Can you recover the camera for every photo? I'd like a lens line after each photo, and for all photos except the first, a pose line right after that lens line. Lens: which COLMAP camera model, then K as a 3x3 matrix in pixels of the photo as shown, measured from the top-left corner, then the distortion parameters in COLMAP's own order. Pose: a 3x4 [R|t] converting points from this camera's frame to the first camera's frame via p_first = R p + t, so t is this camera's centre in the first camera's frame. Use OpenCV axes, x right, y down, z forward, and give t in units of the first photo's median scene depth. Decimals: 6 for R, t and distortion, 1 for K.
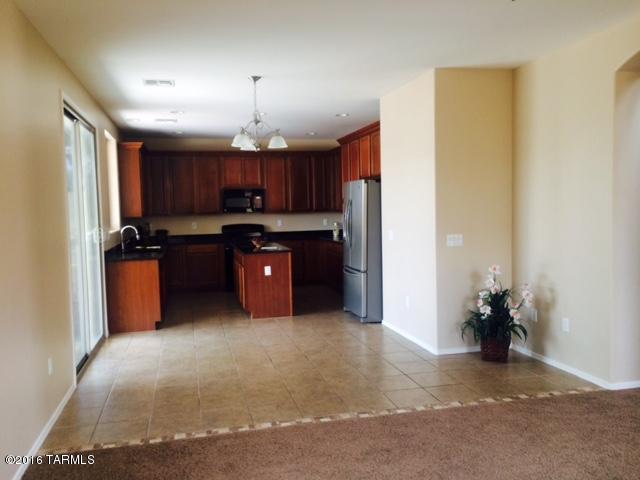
lens RADIAL K [[554.0, 0, 320.5], [0, 554.0, 242.9], [0, 0, 1]] dist [0.041097, -0.046323]
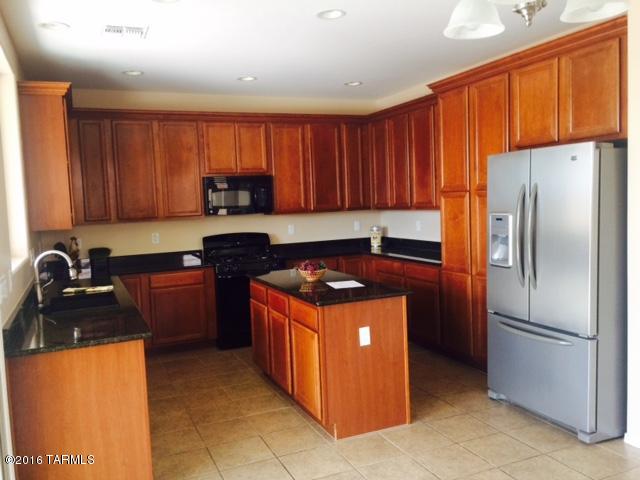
lens RADIAL K [[554.0, 0, 319.1], [0, 554.0, 236.9], [0, 0, 1]] dist [0.041097, -0.046323]
pose [[0.985575, -0.030765, 0.166419, -0.163201], [0.031189, 0.999514, 0.000068, -0.029137], [-0.166340, 0.005124, 0.986055, 0.406164]]
